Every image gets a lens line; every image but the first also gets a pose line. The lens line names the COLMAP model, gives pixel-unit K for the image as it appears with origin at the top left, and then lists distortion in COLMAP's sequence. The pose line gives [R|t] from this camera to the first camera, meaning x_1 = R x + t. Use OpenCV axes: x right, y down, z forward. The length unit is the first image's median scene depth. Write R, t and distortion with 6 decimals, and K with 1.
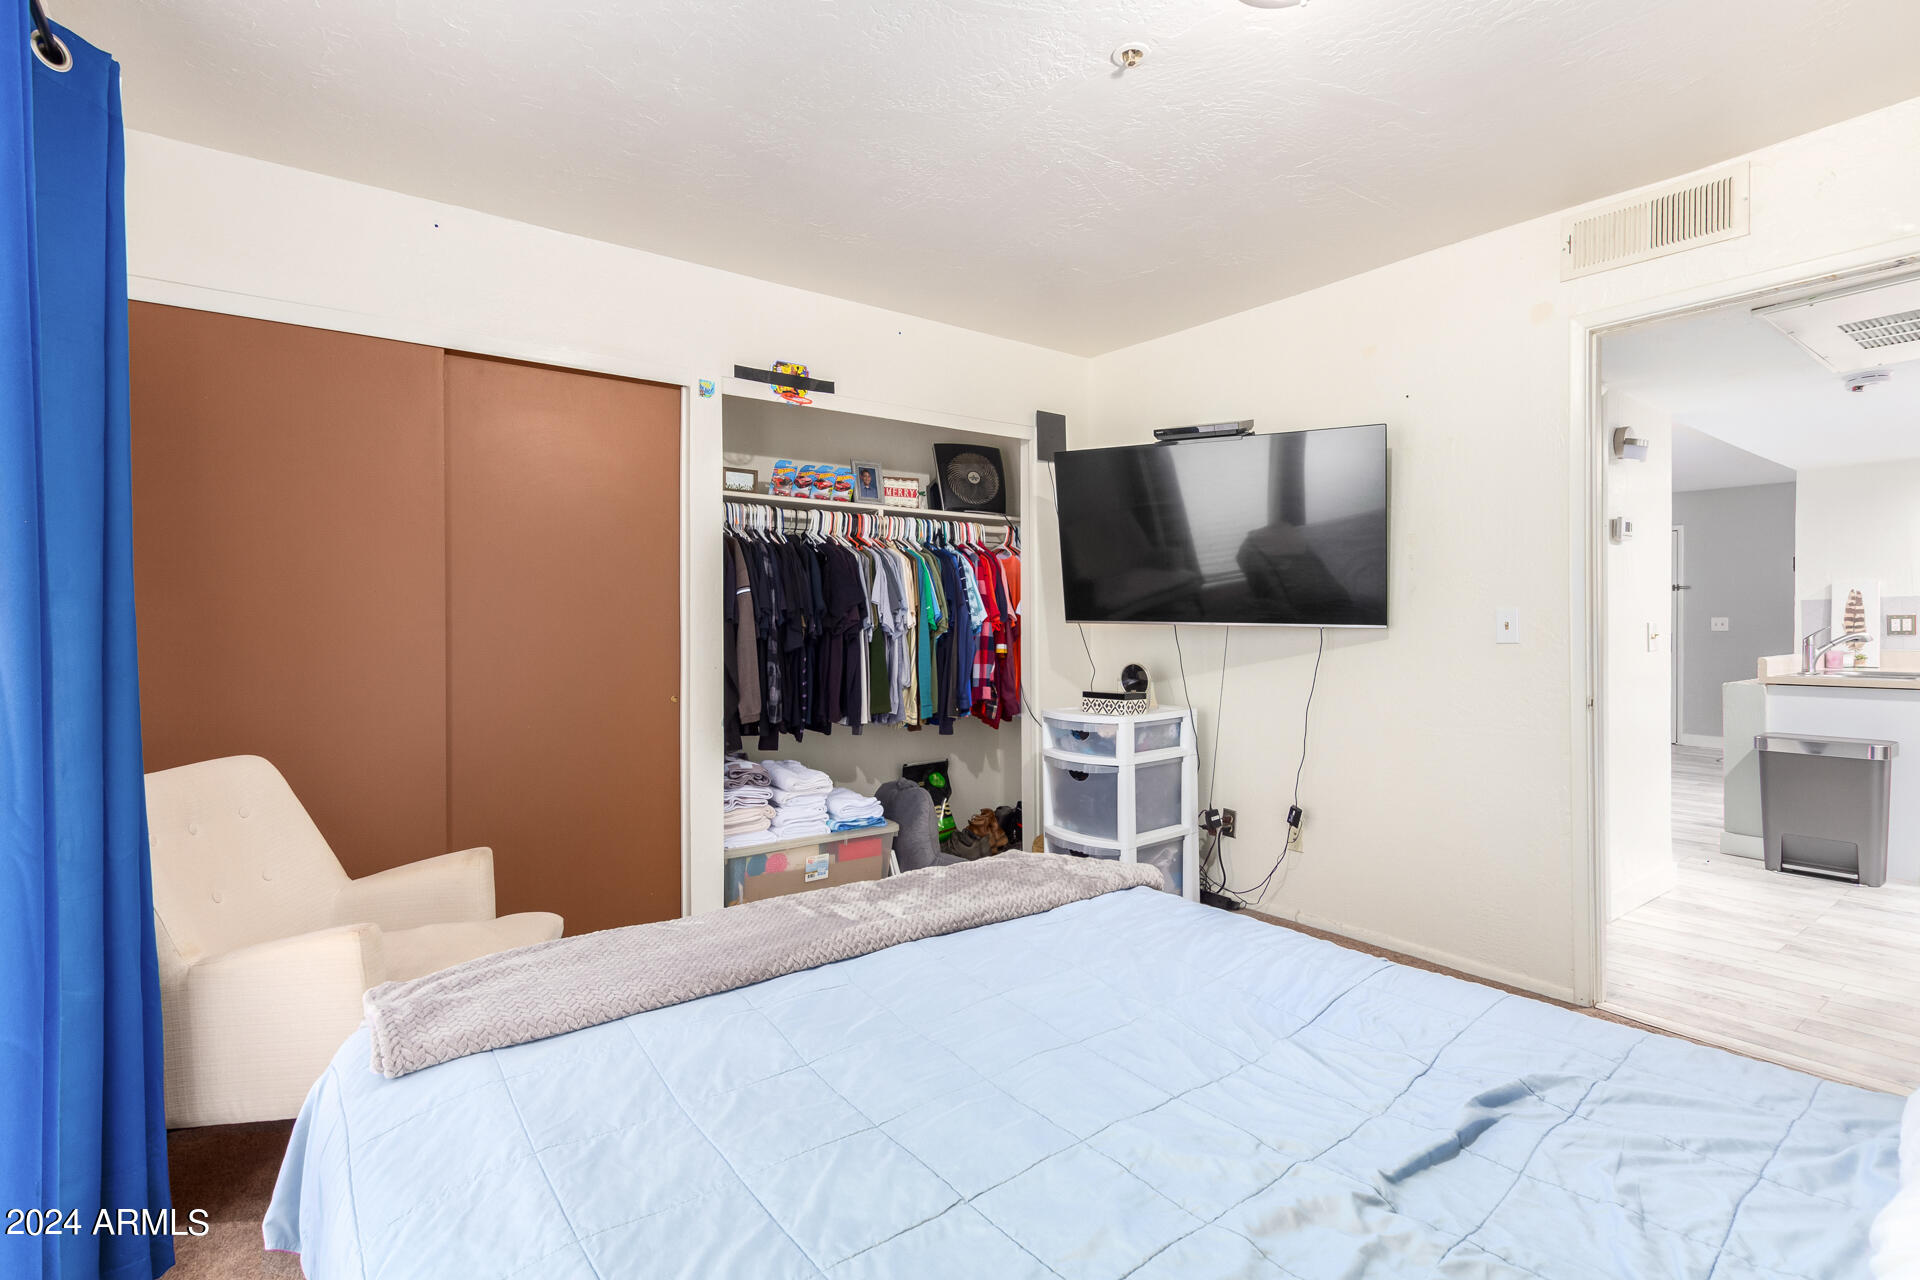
lens RADIAL K [[896.1, 0, 958.9], [0, 896.1, 621.3], [0, 0, 1]] dist [-0.000193, -0.000005]
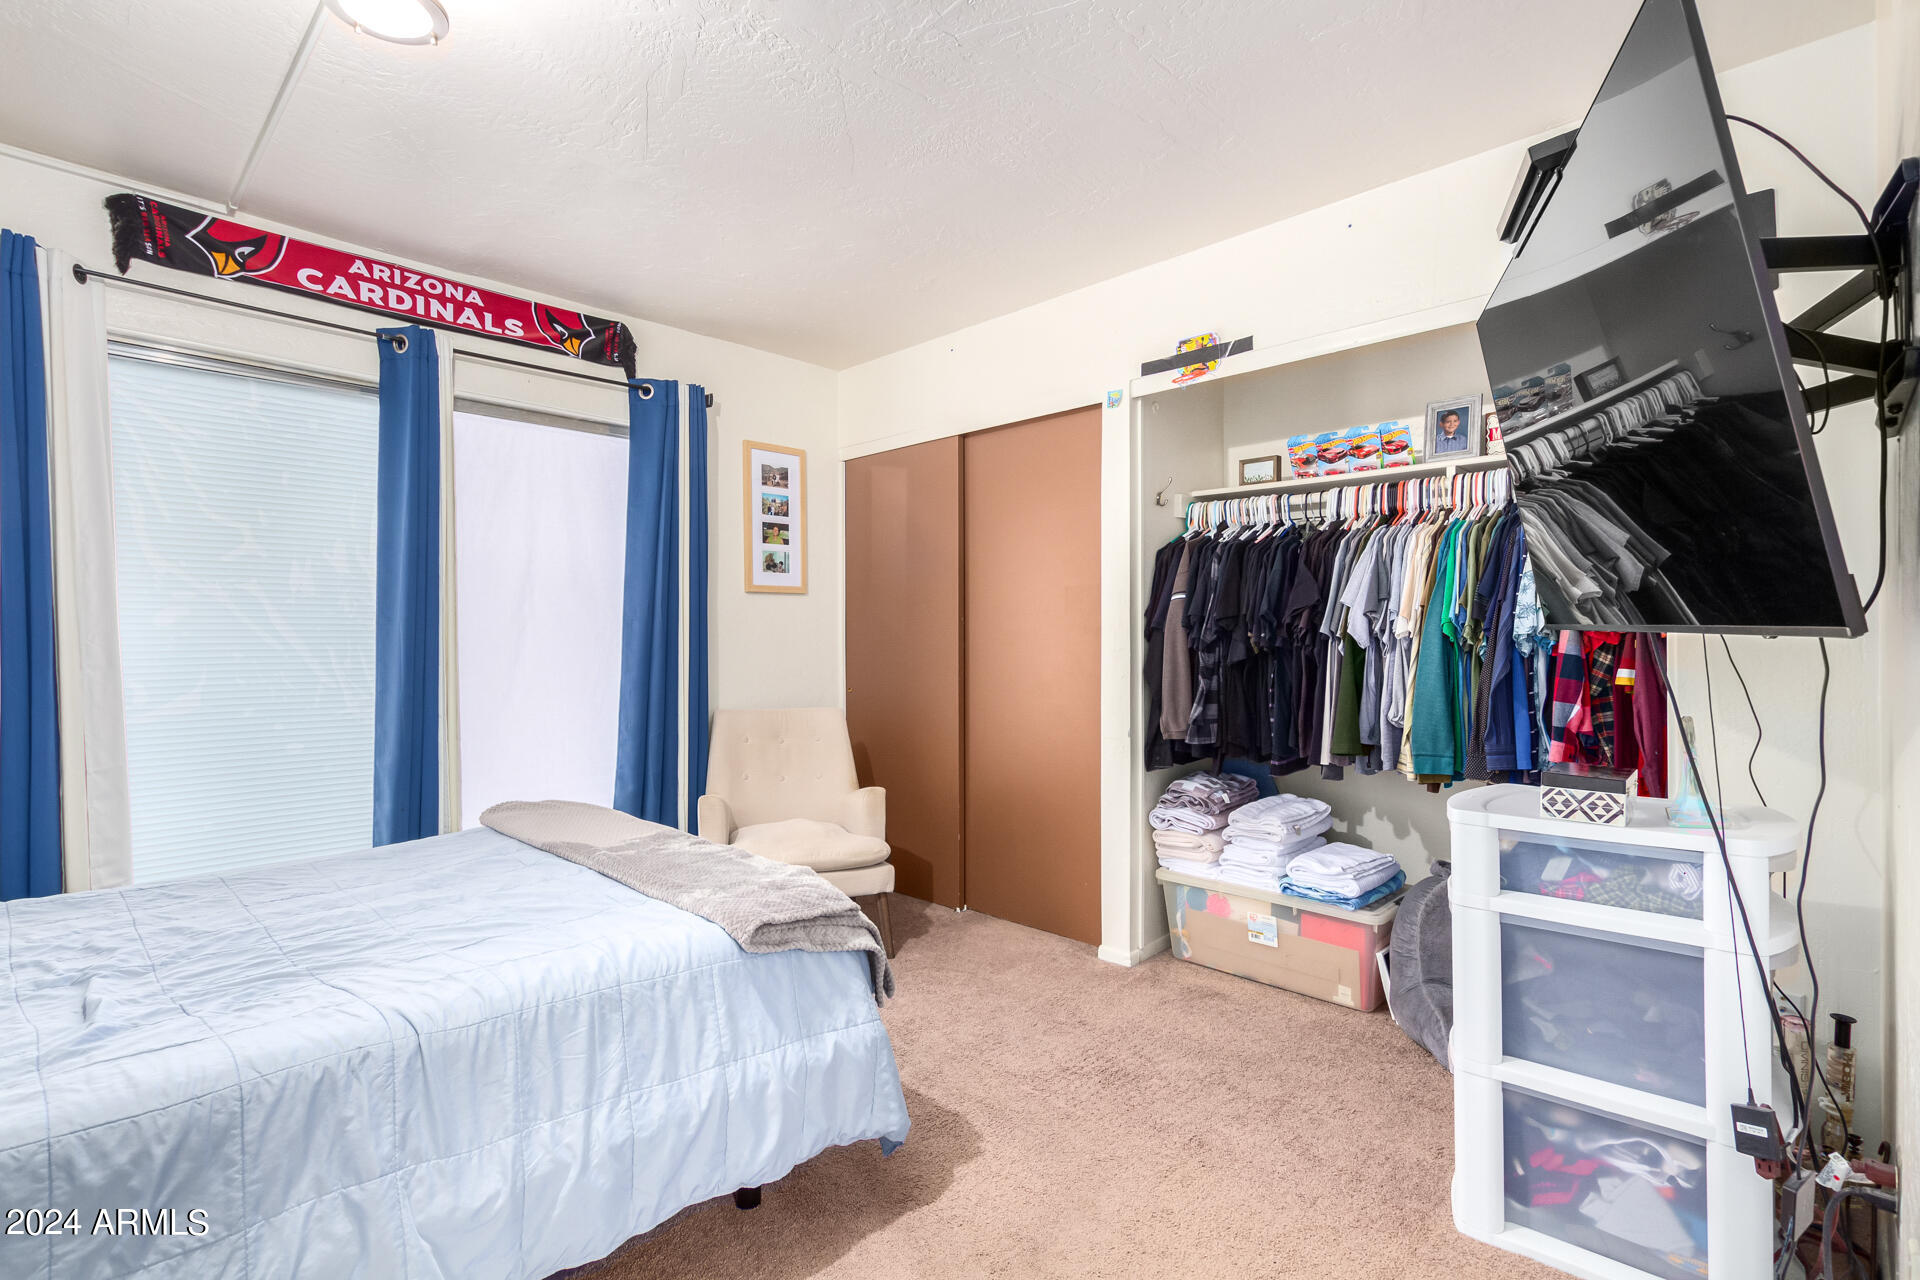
lens RADIAL K [[879.8, 0, 960.0], [0, 879.8, 640.0], [0, 0, 1]] dist [-0.000058, -0.000119]
pose [[0.177571, 0.003190, -0.984103, 0.559424], [0.004390, 0.999982, 0.004034, 0.004359], [0.984098, -0.005036, 0.177554, 0.556739]]
